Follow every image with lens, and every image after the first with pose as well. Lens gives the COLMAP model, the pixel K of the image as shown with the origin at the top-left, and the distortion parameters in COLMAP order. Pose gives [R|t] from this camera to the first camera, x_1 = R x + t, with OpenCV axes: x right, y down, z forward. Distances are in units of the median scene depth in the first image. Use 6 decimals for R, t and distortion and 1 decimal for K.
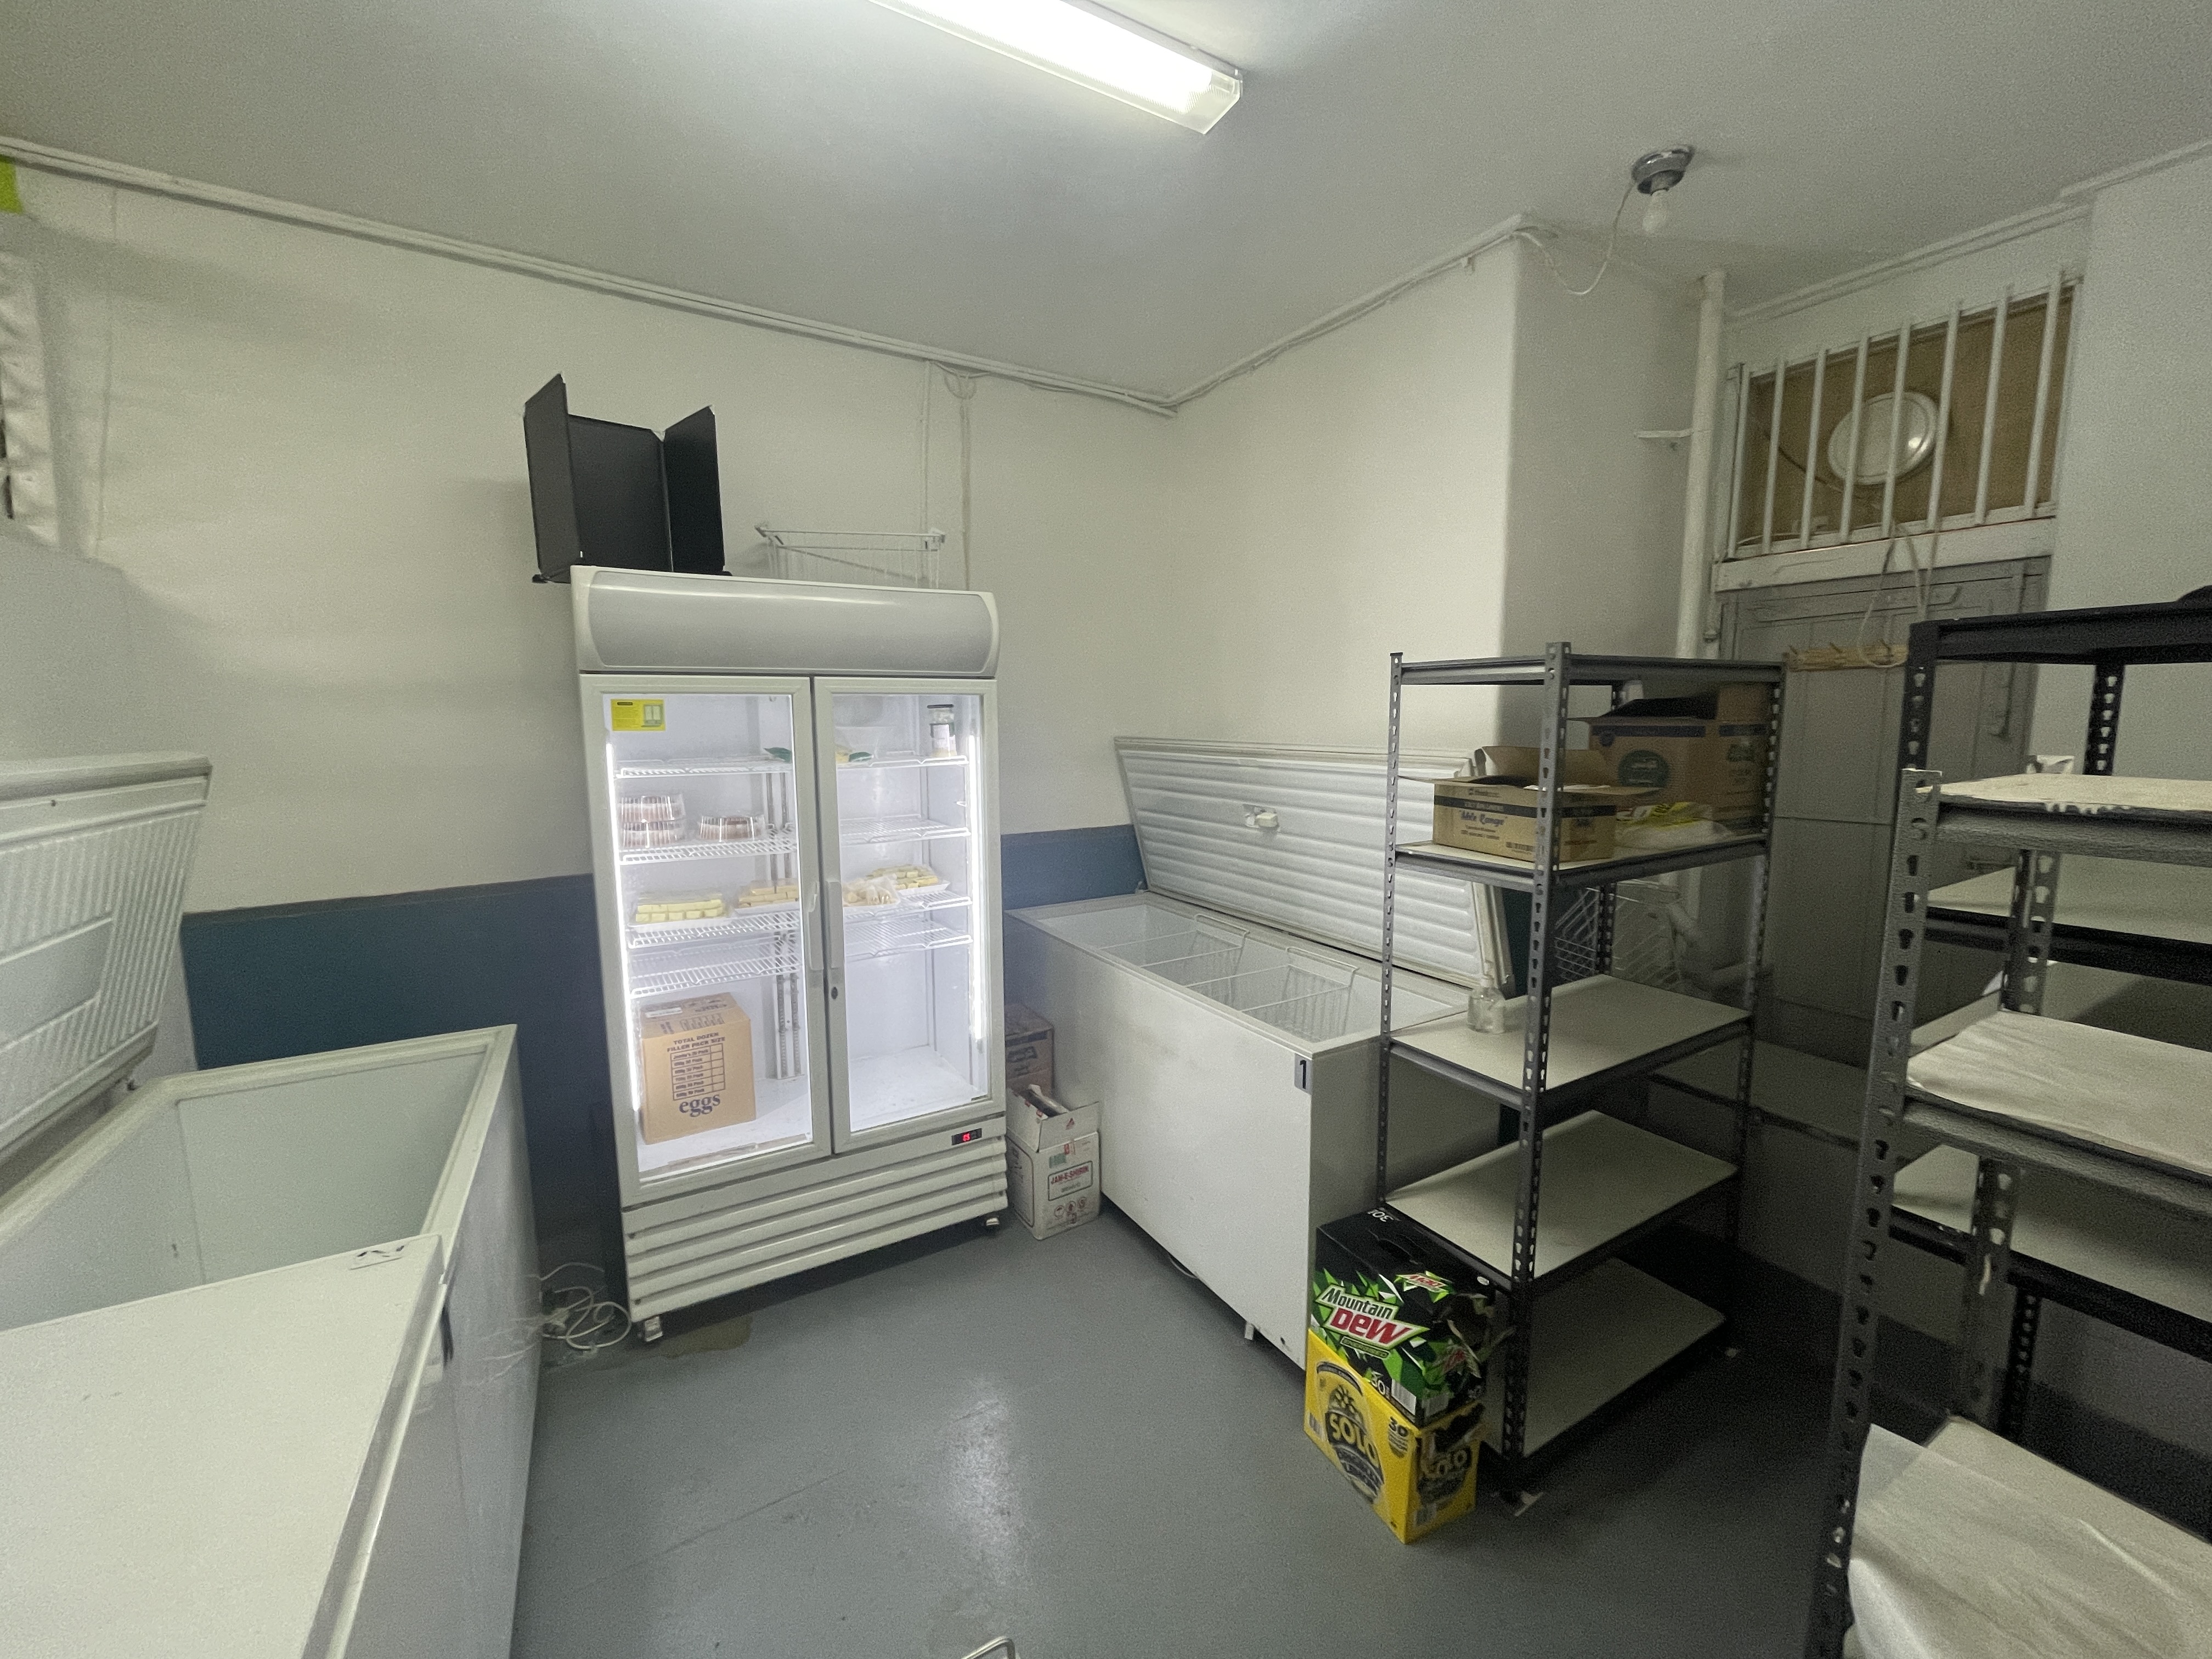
lens RADIAL K [[864.9, 0, 1107.8], [0, 864.9, 827.7], [0, 0, 1]] dist [-0.011246, 0.000082]
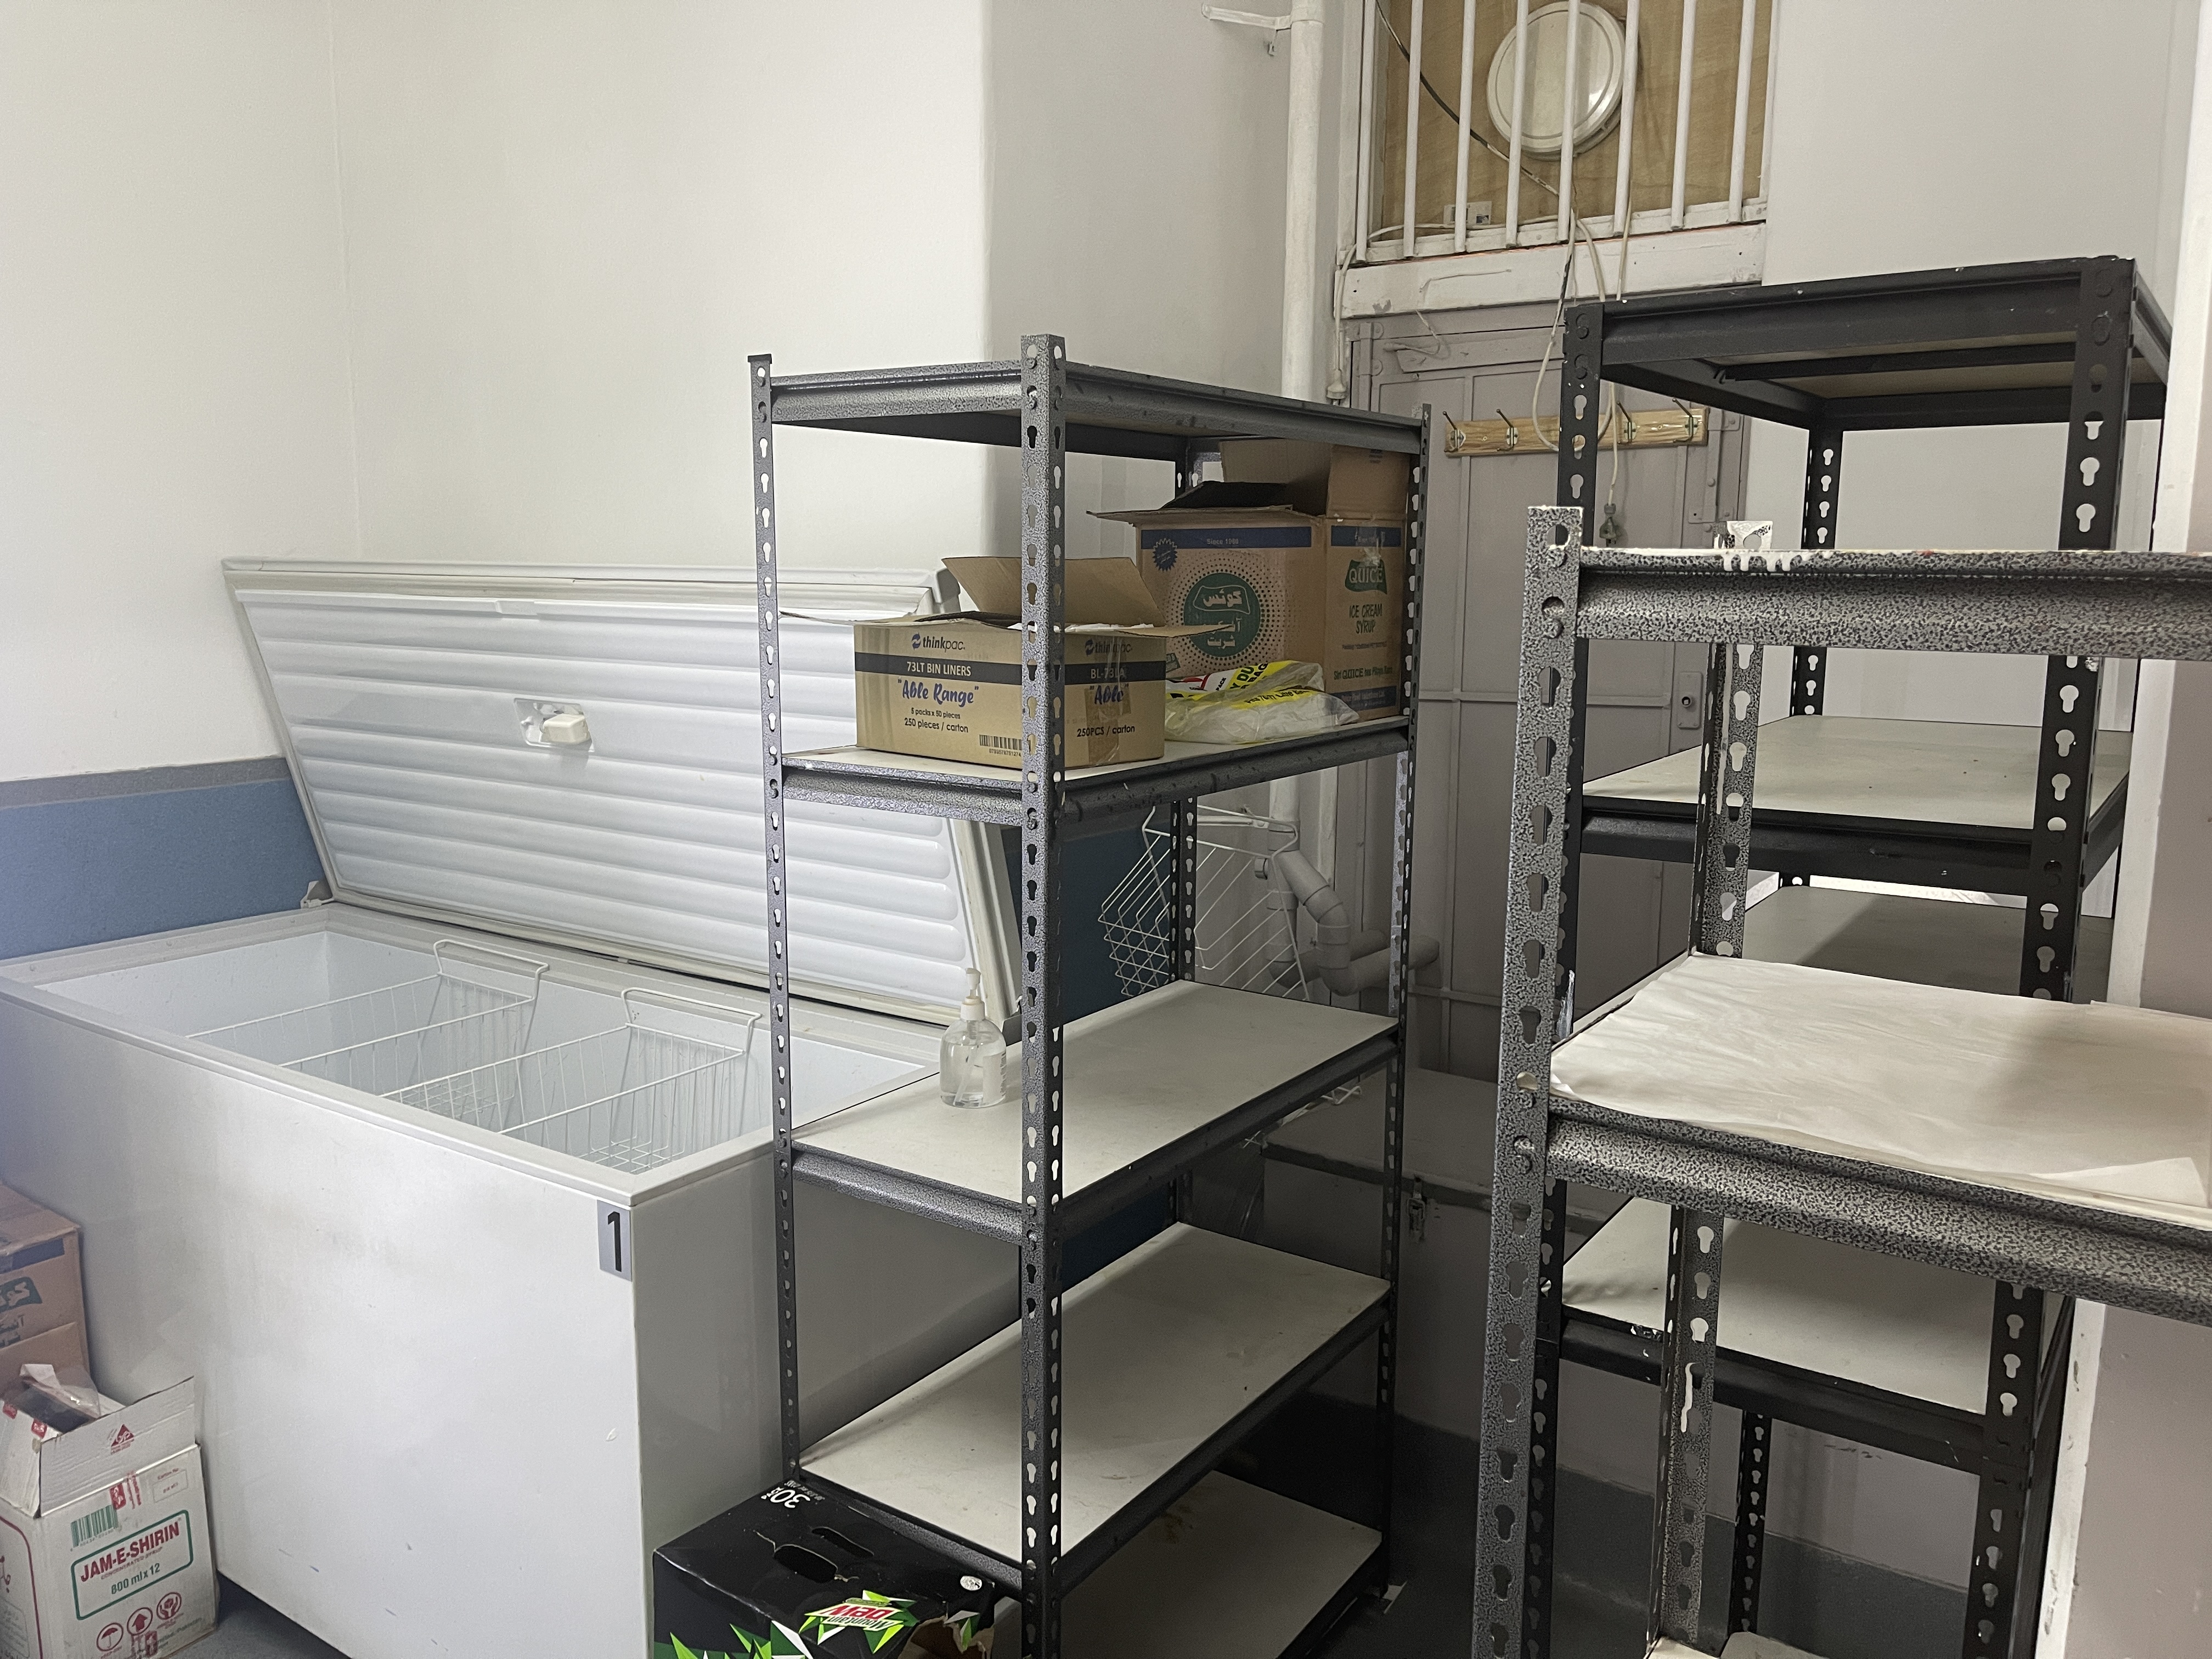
lens RADIAL K [[1617.0, 0, 1116.5], [0, 1617.0, 835.6], [0, 0, 1]] dist [0.019034, -0.042692]
pose [[0.902964, -0.052090, 0.426547, 0.106251], [0.038224, 0.998427, 0.041012, 0.035572], [-0.428013, -0.020728, 0.903535, 0.078768]]
